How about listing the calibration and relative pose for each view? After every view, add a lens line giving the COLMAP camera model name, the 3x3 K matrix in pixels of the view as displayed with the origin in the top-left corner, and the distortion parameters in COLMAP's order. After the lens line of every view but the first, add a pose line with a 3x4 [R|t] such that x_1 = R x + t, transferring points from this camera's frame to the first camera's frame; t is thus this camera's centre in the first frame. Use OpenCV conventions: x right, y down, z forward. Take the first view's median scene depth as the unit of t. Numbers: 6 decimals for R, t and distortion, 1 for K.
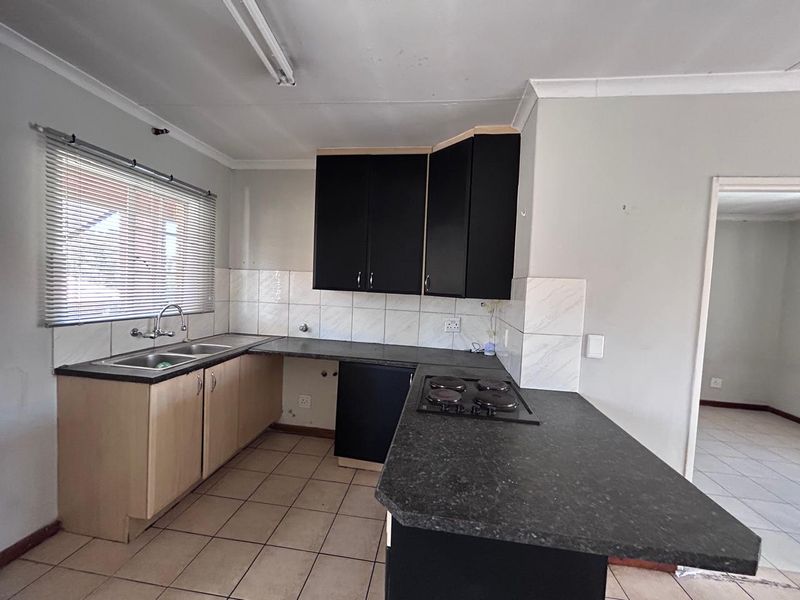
lens RADIAL K [[324.4, 0, 397.8], [0, 324.4, 298.9], [0, 0, 1]] dist [-0.000652, 0.000234]
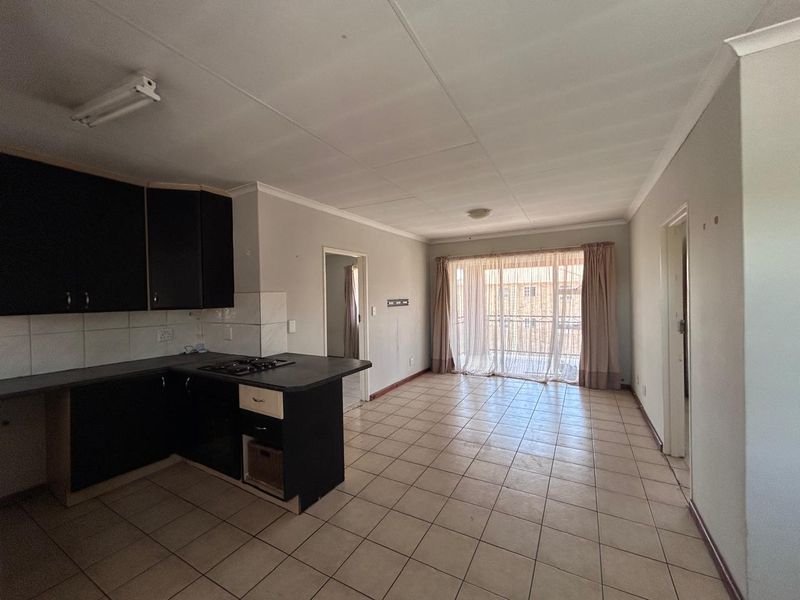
lens RADIAL K [[324.4, 0, 397.8], [0, 324.4, 298.9], [0, 0, 1]] dist [-0.000652, 0.000234]
pose [[0.375805, -0.059172, 0.924808, -0.711436], [0.078365, 0.996414, 0.031909, -0.022498], [-0.923379, 0.060481, 0.379094, -0.250563]]
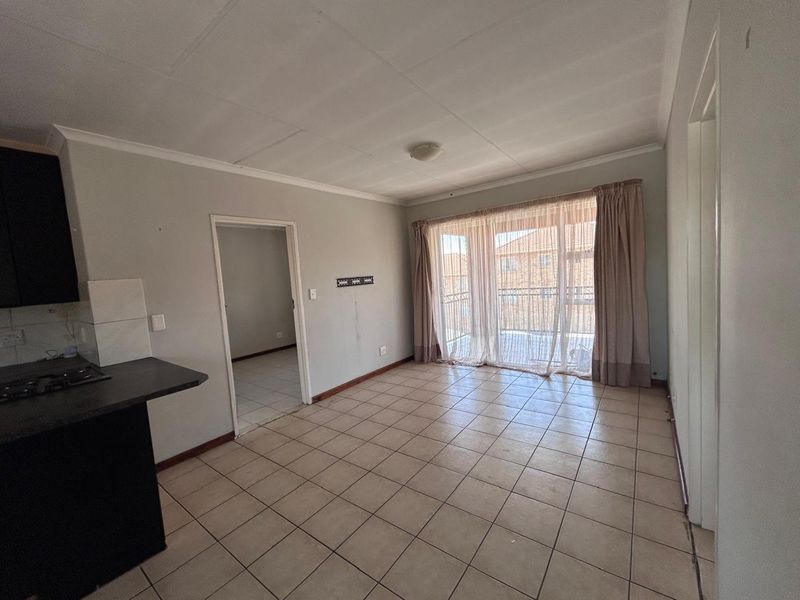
lens RADIAL K [[324.4, 0, 397.8], [0, 324.4, 298.9], [0, 0, 1]] dist [-0.000652, 0.000234]
pose [[0.491232, -0.147460, 0.858456, -0.082674], [0.134092, 0.986619, 0.092743, 0.037399], [-0.860645, 0.069554, 0.504432, -0.527185]]
